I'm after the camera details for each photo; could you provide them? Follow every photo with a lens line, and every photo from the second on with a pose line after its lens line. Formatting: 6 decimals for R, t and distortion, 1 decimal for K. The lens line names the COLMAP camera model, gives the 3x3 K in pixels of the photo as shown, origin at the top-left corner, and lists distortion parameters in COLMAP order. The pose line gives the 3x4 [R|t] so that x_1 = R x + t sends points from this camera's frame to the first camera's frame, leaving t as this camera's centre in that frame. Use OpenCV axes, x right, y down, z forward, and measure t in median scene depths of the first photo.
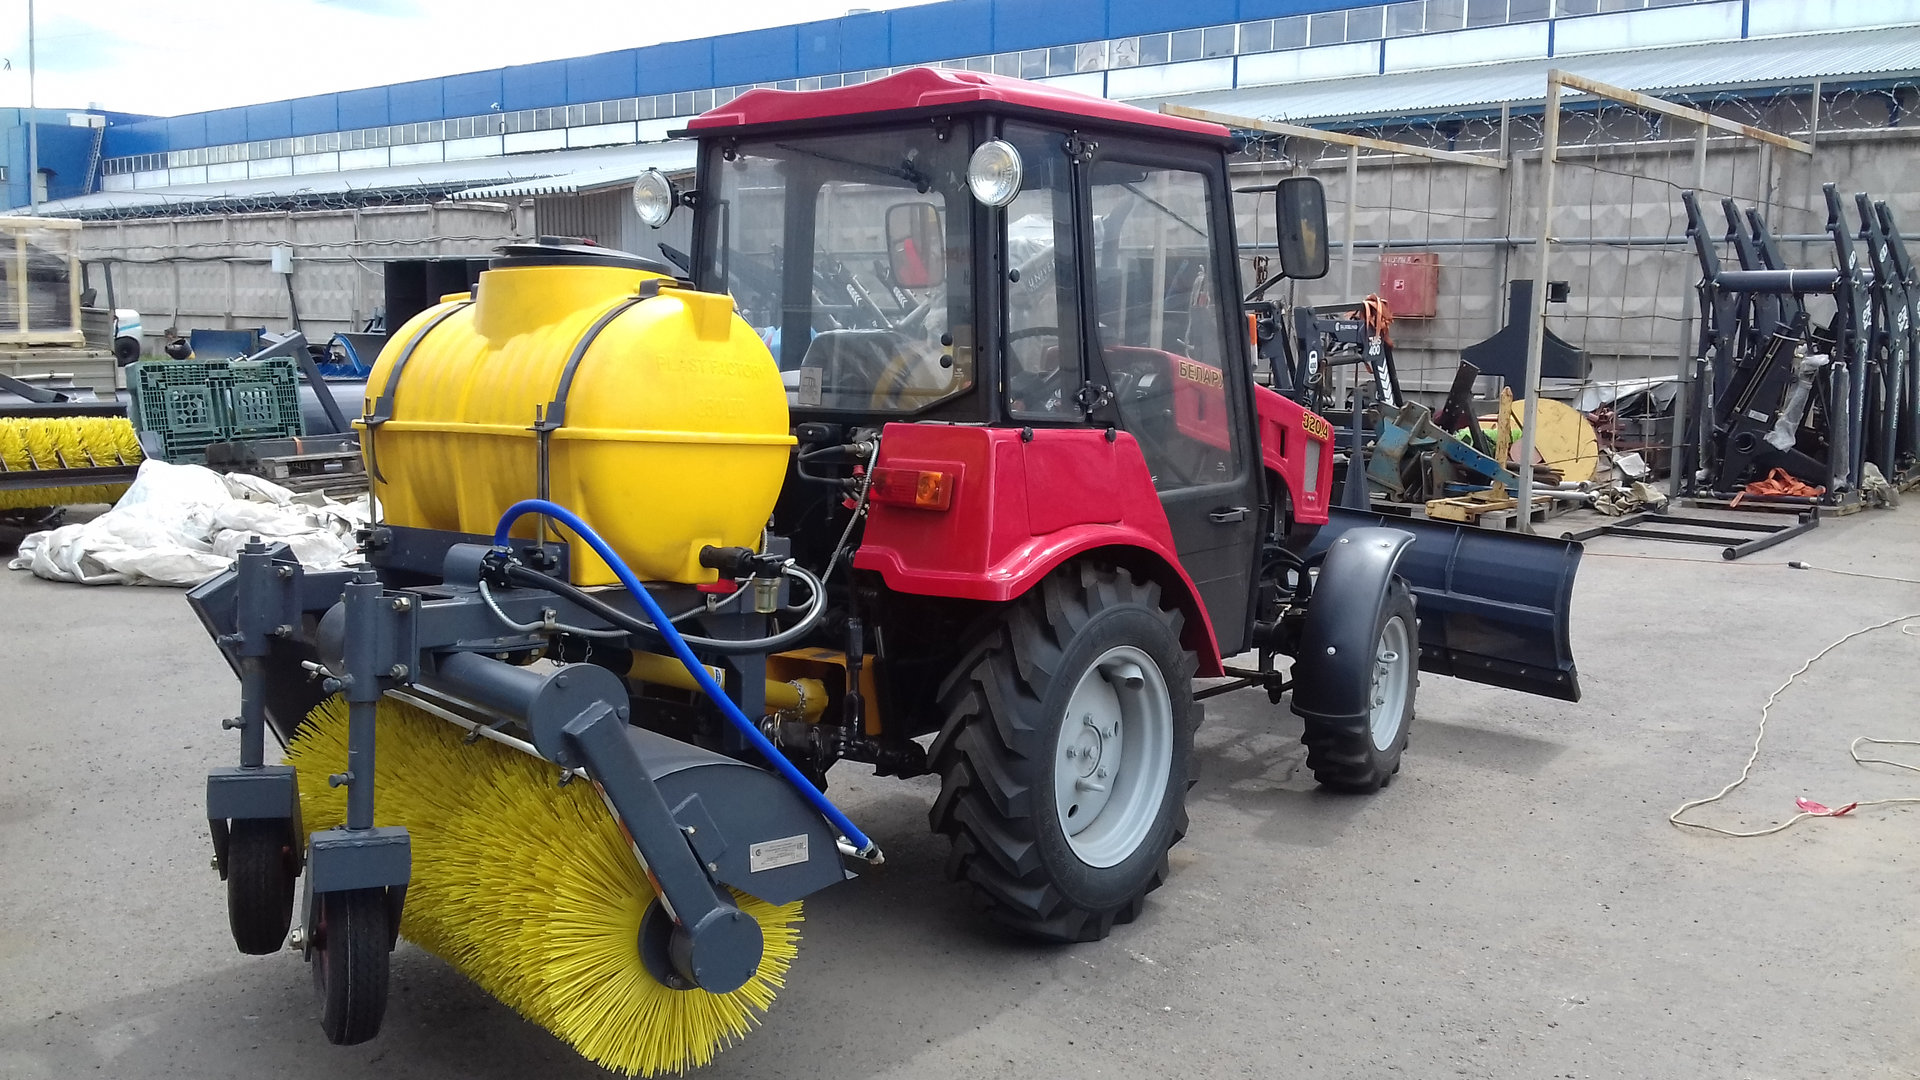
lens RADIAL K [[1791.3, 0, 959.7], [0, 1791.3, 547.3], [0, 0, 1]] dist [0.053915, 0.000000]
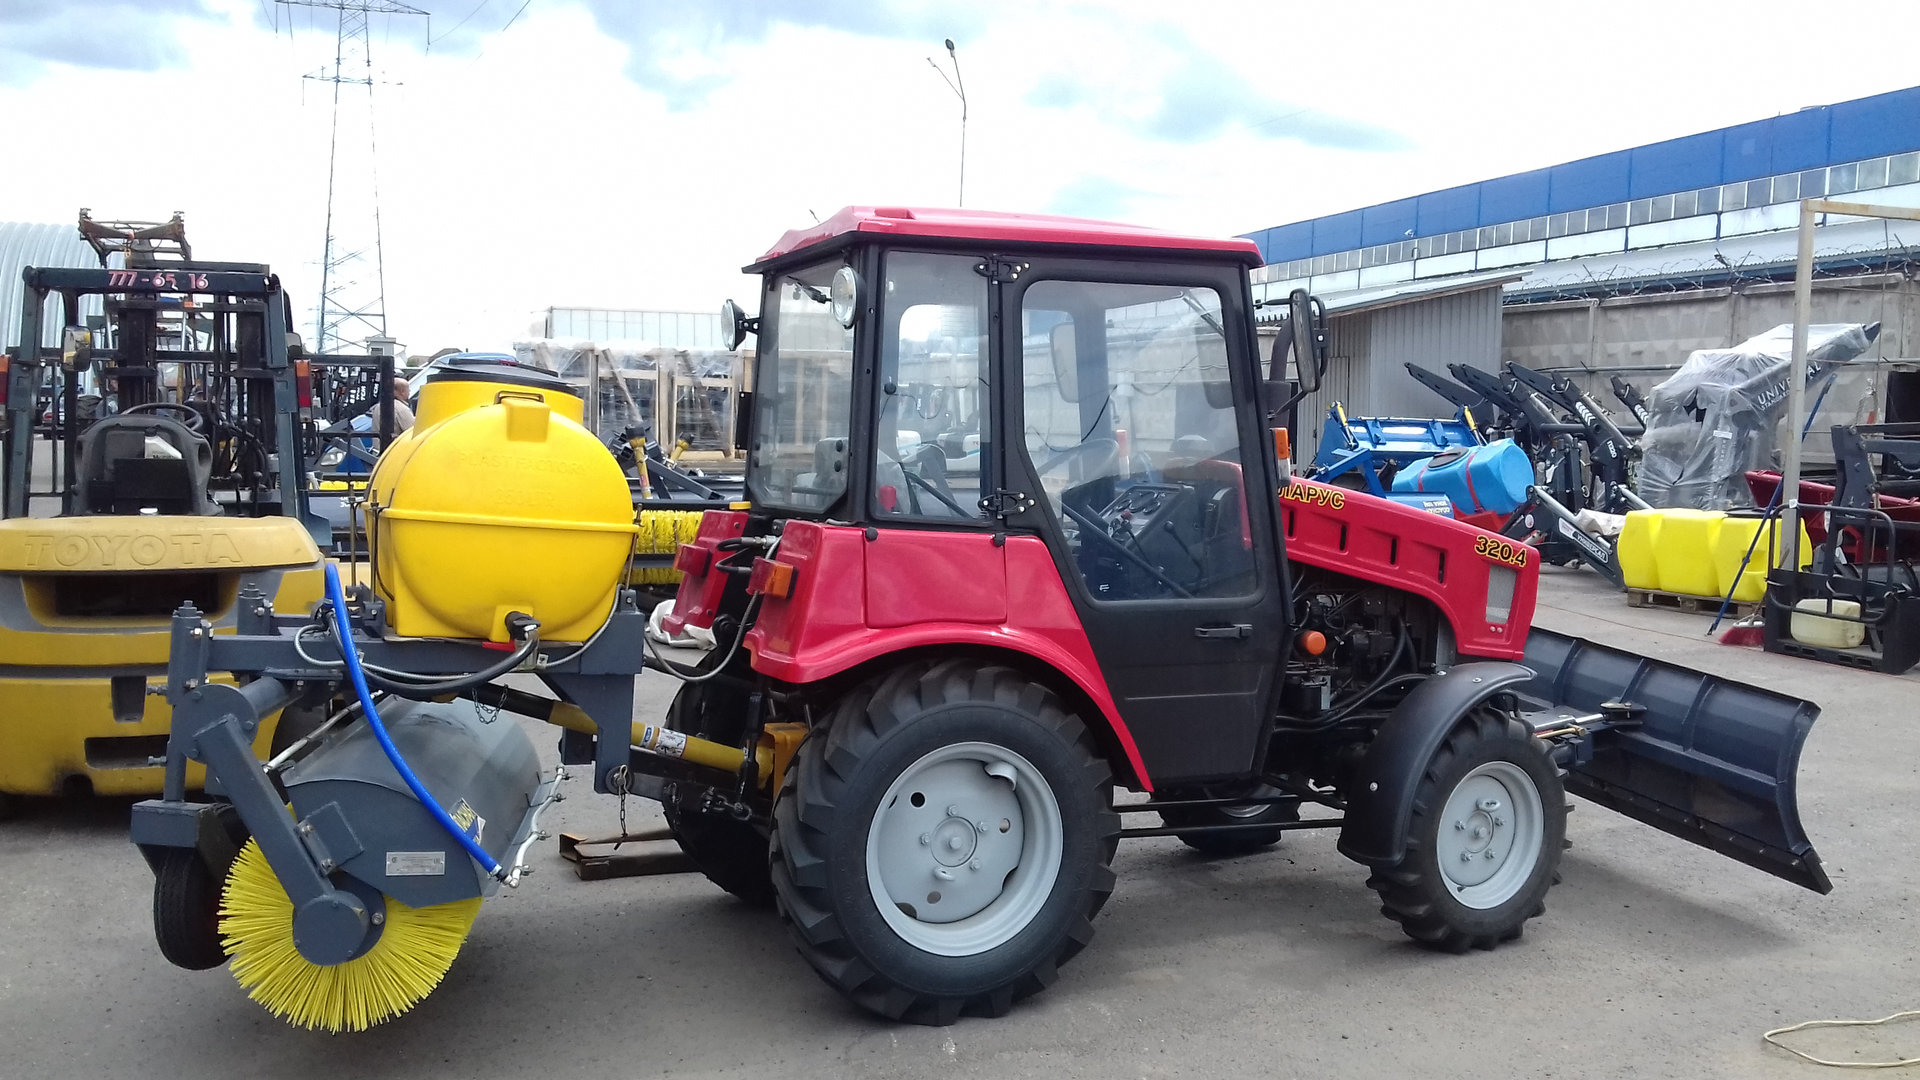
lens RADIAL K [[1791.3, 0, 961.3], [0, 1791.3, 536.2], [0, 0, 1]] dist [0.053915, 0.000000]
pose [[0.858680, 0.037231, -0.511158, 0.503438], [-0.074254, 0.995872, -0.052201, -0.007350], [0.507105, 0.082779, 0.857900, 0.079884]]
